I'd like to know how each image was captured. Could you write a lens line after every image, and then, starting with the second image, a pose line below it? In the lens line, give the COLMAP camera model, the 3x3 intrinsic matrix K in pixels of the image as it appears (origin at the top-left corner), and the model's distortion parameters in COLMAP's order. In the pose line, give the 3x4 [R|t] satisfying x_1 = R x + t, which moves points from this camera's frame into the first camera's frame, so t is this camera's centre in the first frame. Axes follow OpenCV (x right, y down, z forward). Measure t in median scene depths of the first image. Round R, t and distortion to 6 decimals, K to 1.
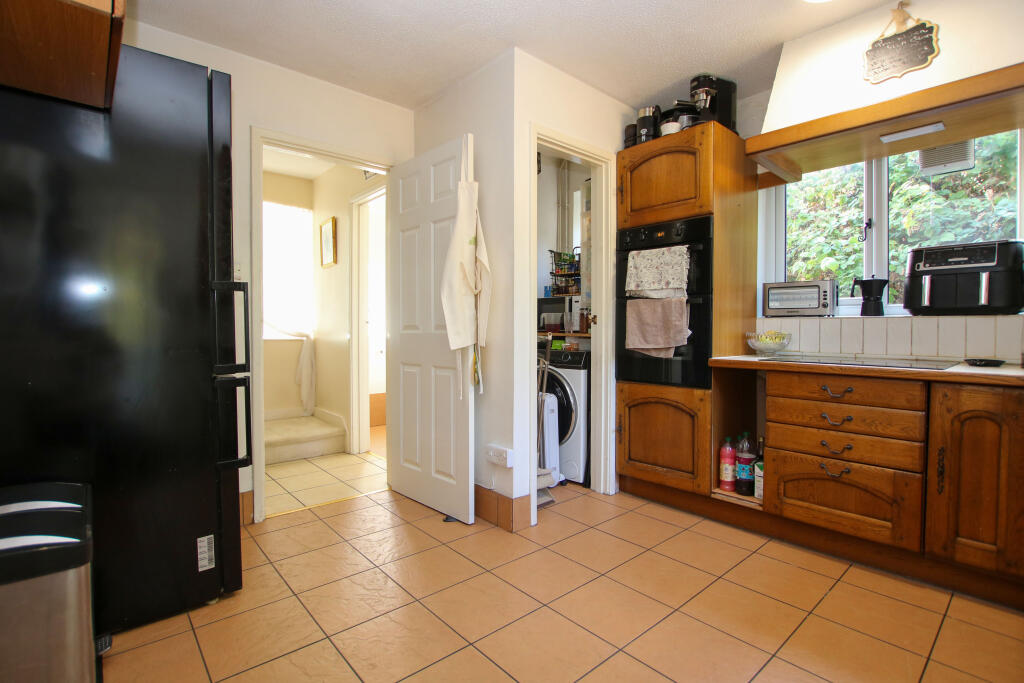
lens RADIAL K [[491.5, 0, 512.0], [0, 491.5, 341.5], [0, 0, 1]] dist [-0.002195, -0.000656]
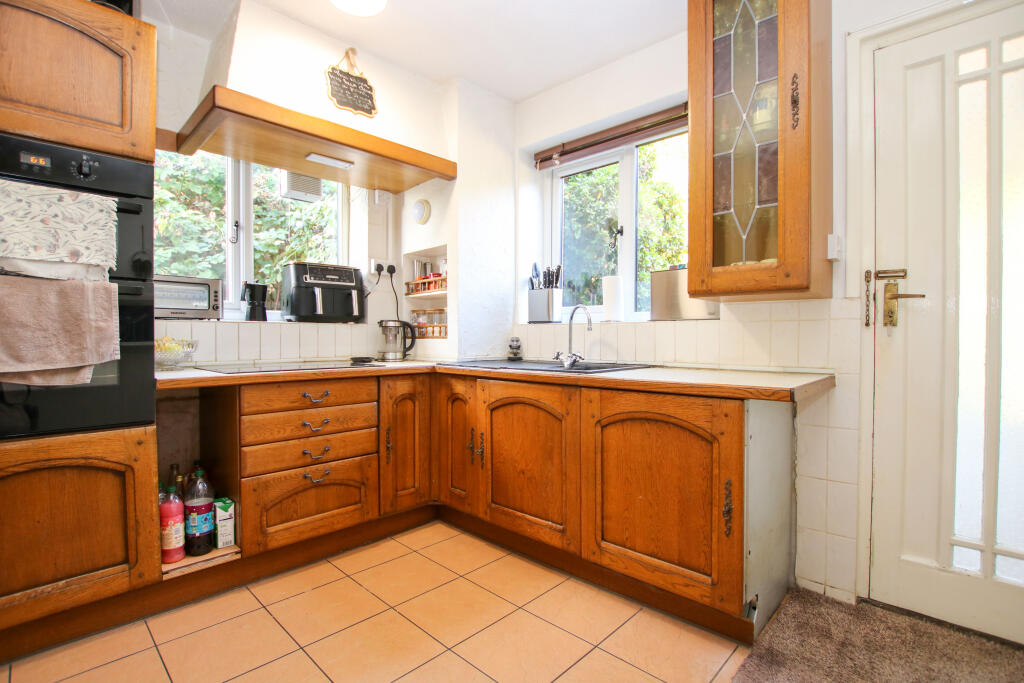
lens RADIAL K [[483.9, 0, 510.2], [0, 483.9, 346.5], [0, 0, 1]] dist [-0.013997, -0.000196]
pose [[-0.066843, -0.026400, 0.997414, -0.295788], [0.025321, 0.999283, 0.028146, -0.015539], [-0.997442, 0.027137, -0.066126, 0.583704]]
